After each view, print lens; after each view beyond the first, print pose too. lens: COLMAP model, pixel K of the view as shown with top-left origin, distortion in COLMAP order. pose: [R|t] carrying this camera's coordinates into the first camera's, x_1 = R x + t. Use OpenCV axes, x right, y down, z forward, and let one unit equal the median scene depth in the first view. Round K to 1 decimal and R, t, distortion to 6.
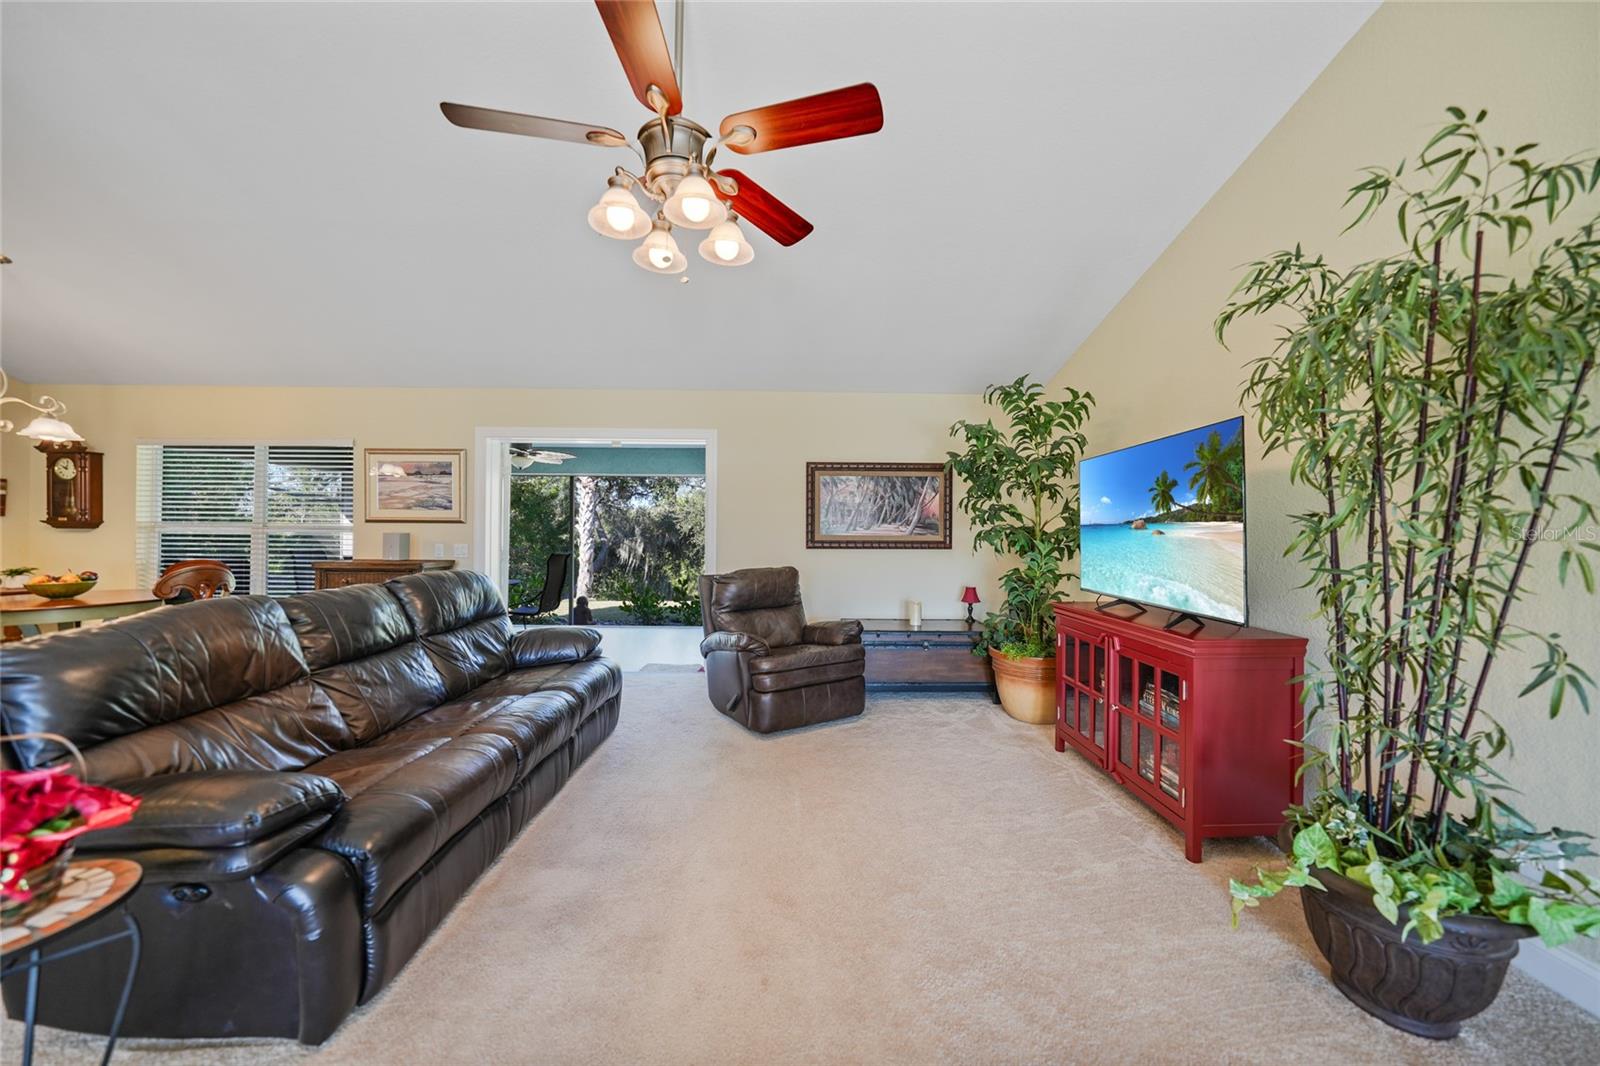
lens RADIAL K [[559.6, 0, 800.9], [0, 559.6, 529.7], [0, 0, 1]] dist [-0.016639, 0.003123]
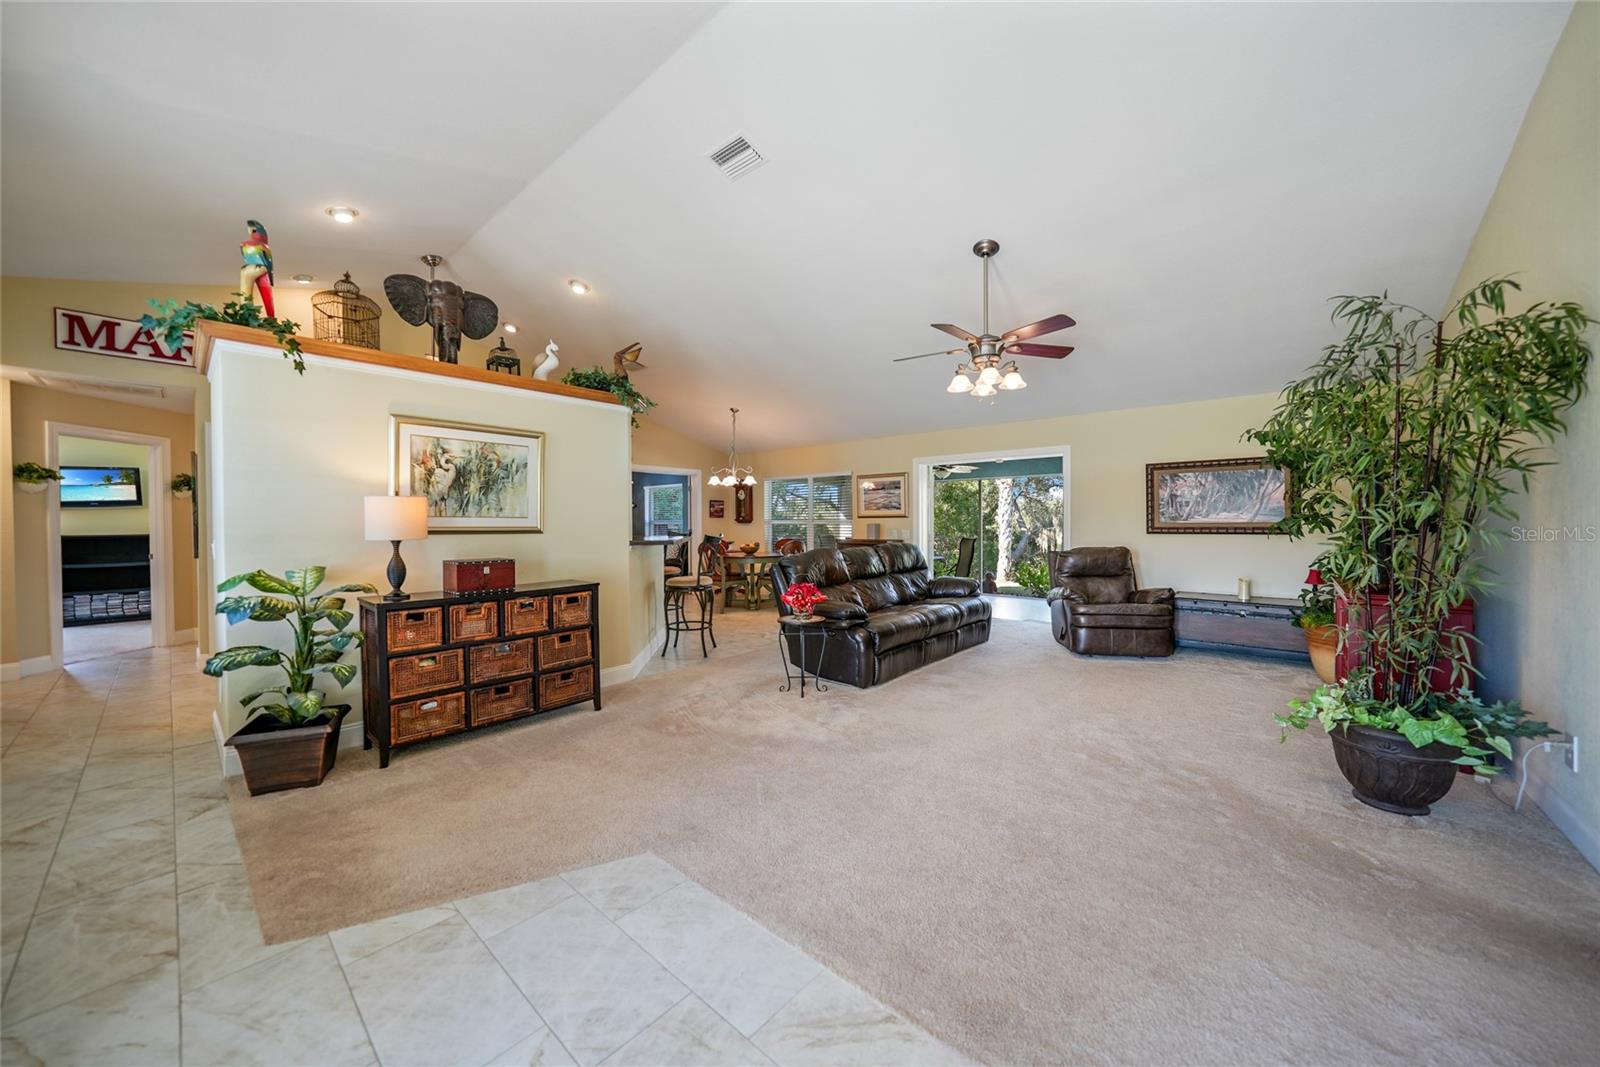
lens RADIAL K [[559.6, 0, 812.0], [0, 559.6, 528.3], [0, 0, 1]] dist [-0.016639, 0.003123]
pose [[0.751849, -0.003081, -0.659329, 0.326072], [0.012213, 0.999883, 0.009255, 0.001498], [0.659223, -0.015011, 0.751798, -0.513599]]
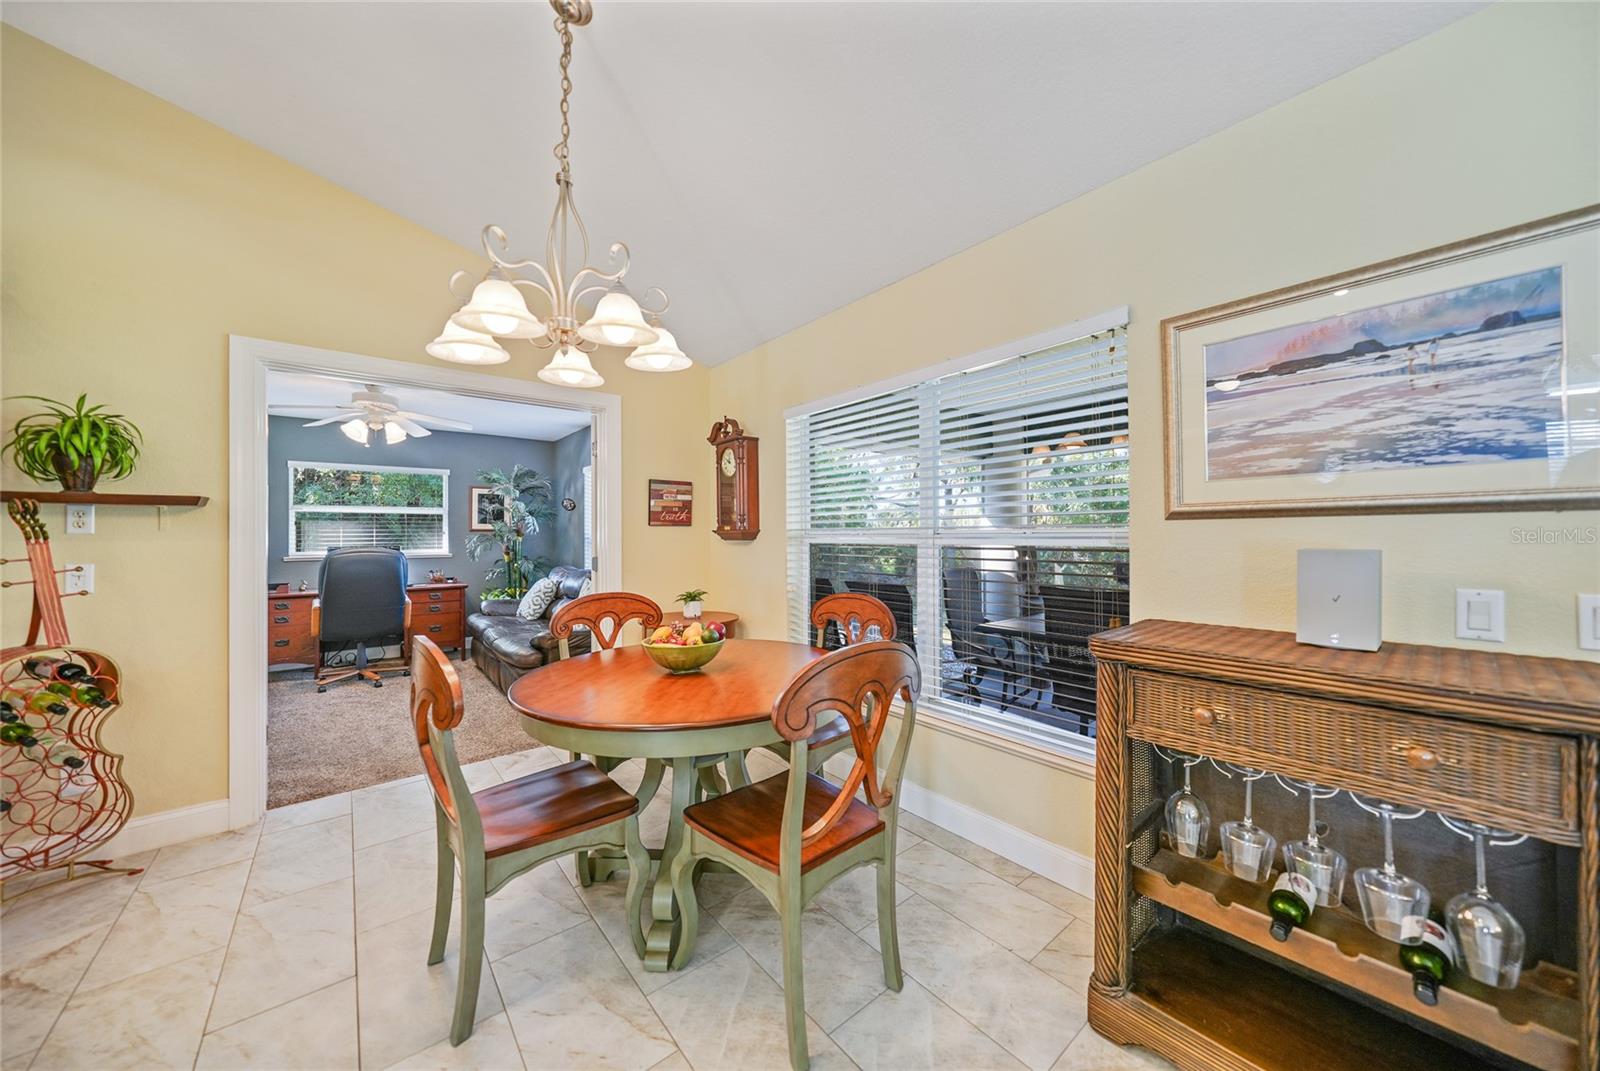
lens RADIAL K [[559.6, 0, 801.2], [0, 559.6, 530.0], [0, 0, 1]] dist [-0.016639, 0.003123]
pose [[0.617882, -0.019830, -0.786020, -0.782583], [0.014367, 0.999800, -0.013930, -0.005240], [0.786139, -0.002686, 0.618044, 0.700813]]
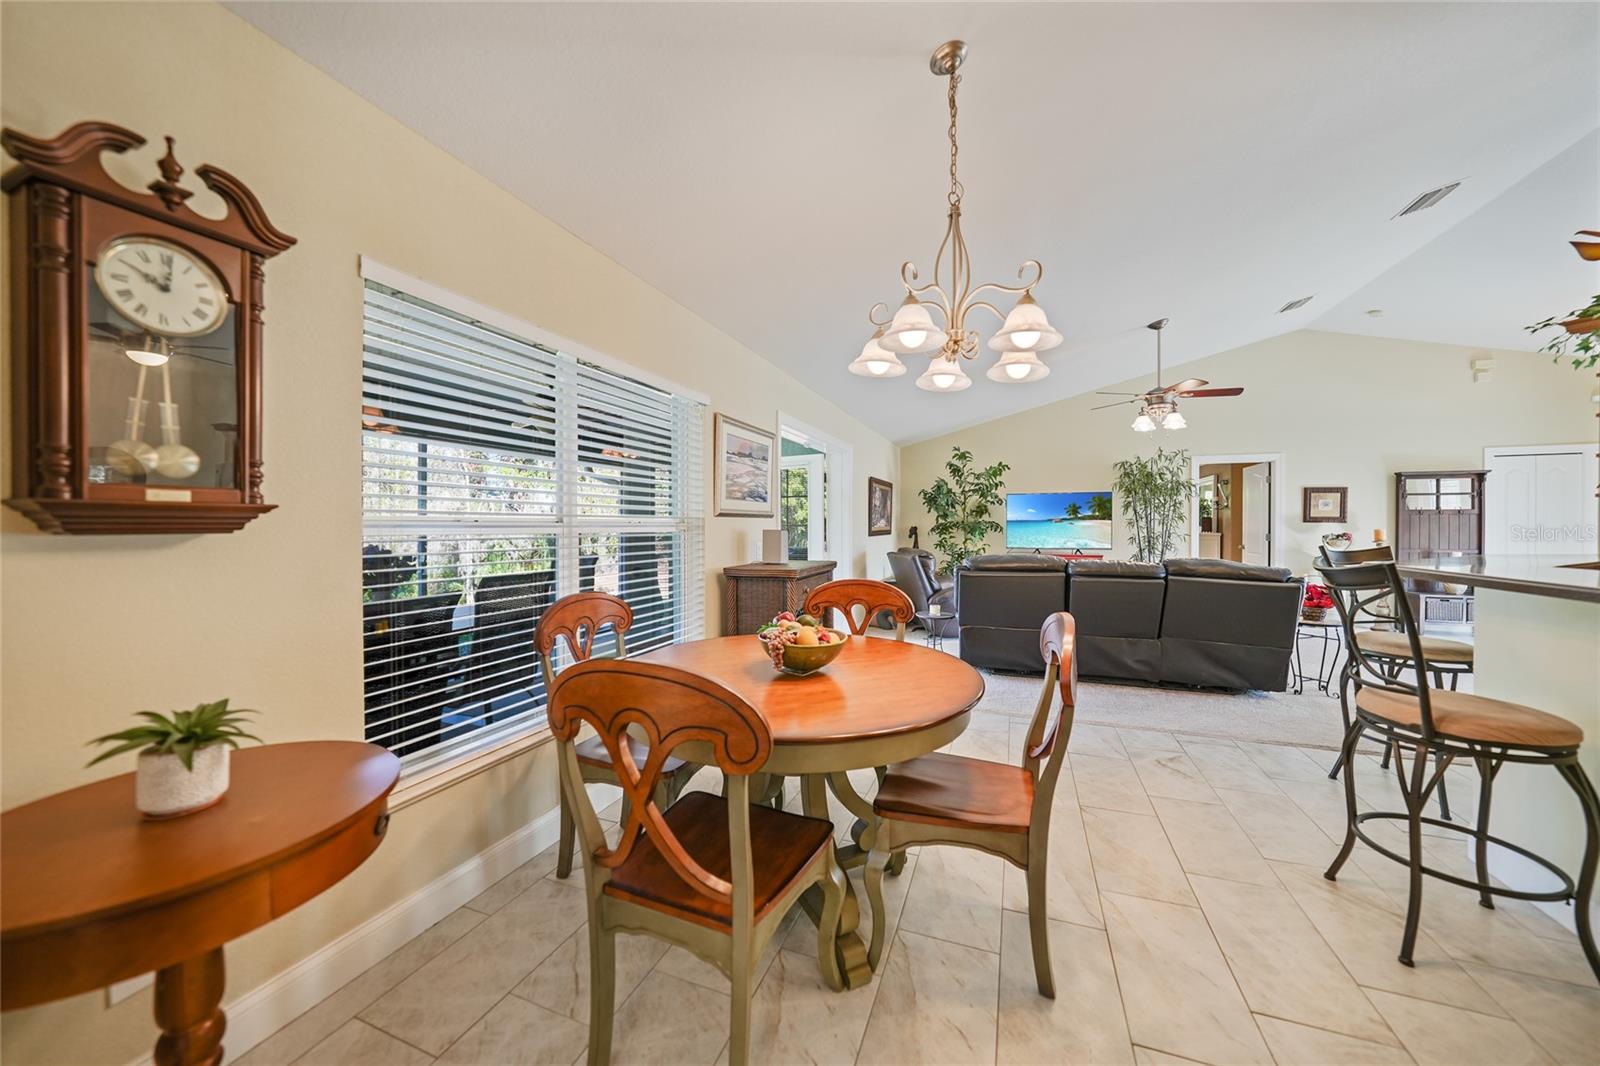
lens RADIAL K [[559.6, 0, 794.3], [0, 559.6, 525.5], [0, 0, 1]] dist [-0.016639, 0.003123]
pose [[0.382173, -0.009980, 0.924037, -1.711176], [-0.000067, 0.999941, 0.010827, -0.010707], [-0.924091, -0.004200, 0.382150, 0.763808]]
